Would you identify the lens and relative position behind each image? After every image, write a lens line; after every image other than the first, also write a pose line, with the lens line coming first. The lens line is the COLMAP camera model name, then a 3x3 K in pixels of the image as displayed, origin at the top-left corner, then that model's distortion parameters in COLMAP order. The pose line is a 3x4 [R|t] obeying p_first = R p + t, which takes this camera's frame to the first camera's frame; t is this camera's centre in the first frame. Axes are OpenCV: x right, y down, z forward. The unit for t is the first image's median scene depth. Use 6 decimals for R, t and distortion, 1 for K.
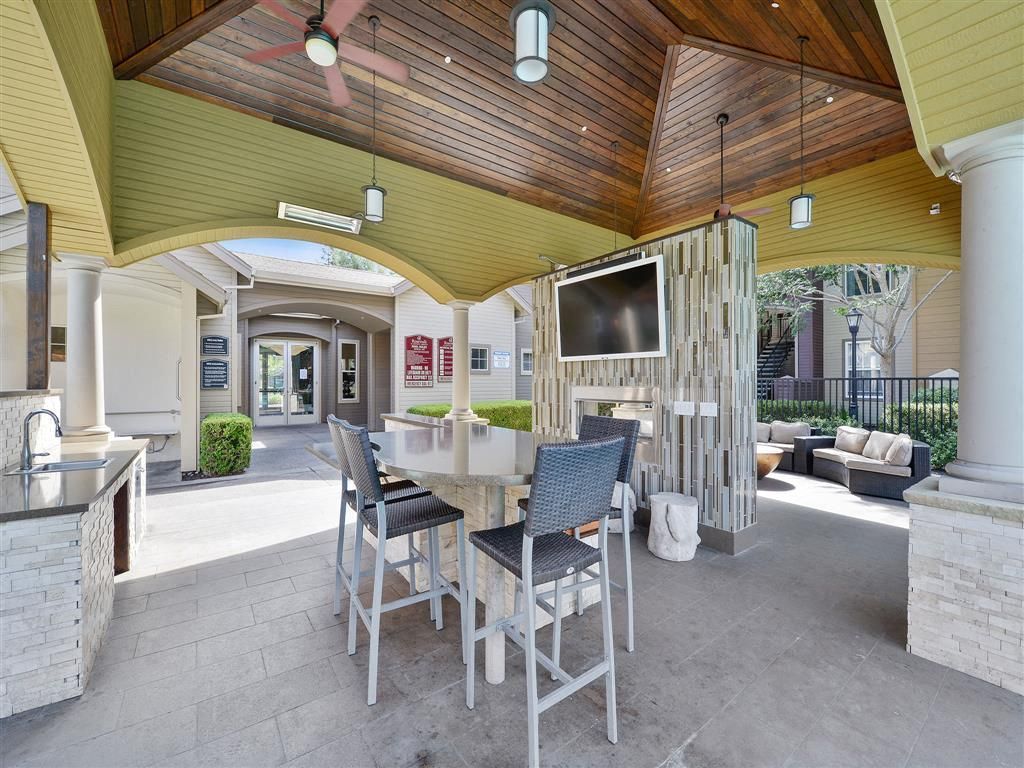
lens RADIAL K [[422.6, 0, 512.0], [0, 422.6, 384.0], [0, 0, 1]] dist [0.000269, 0.000020]
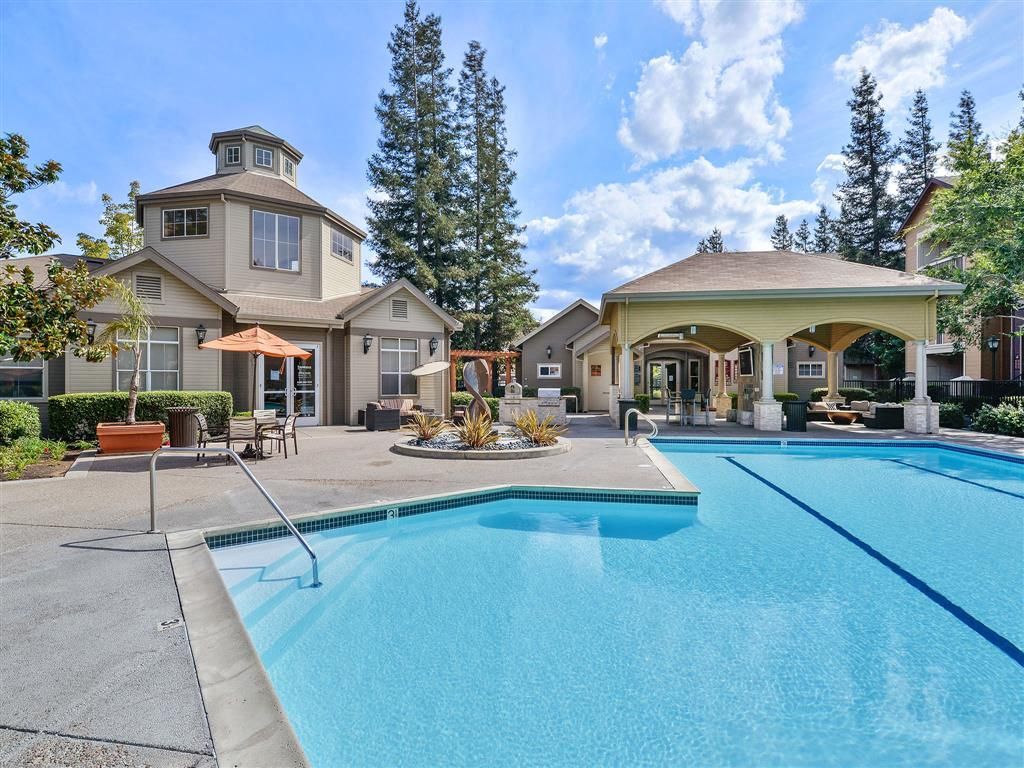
lens RADIAL K [[422.6, 0, 512.0], [0, 422.6, 384.0], [0, 0, 1]] dist [0.000269, 0.000020]
pose [[0.668422, 0.005097, -0.743764, 0.401954], [-0.007604, 0.999971, 0.000020, 0.007294], [0.743743, 0.005642, 0.668442, -0.727629]]
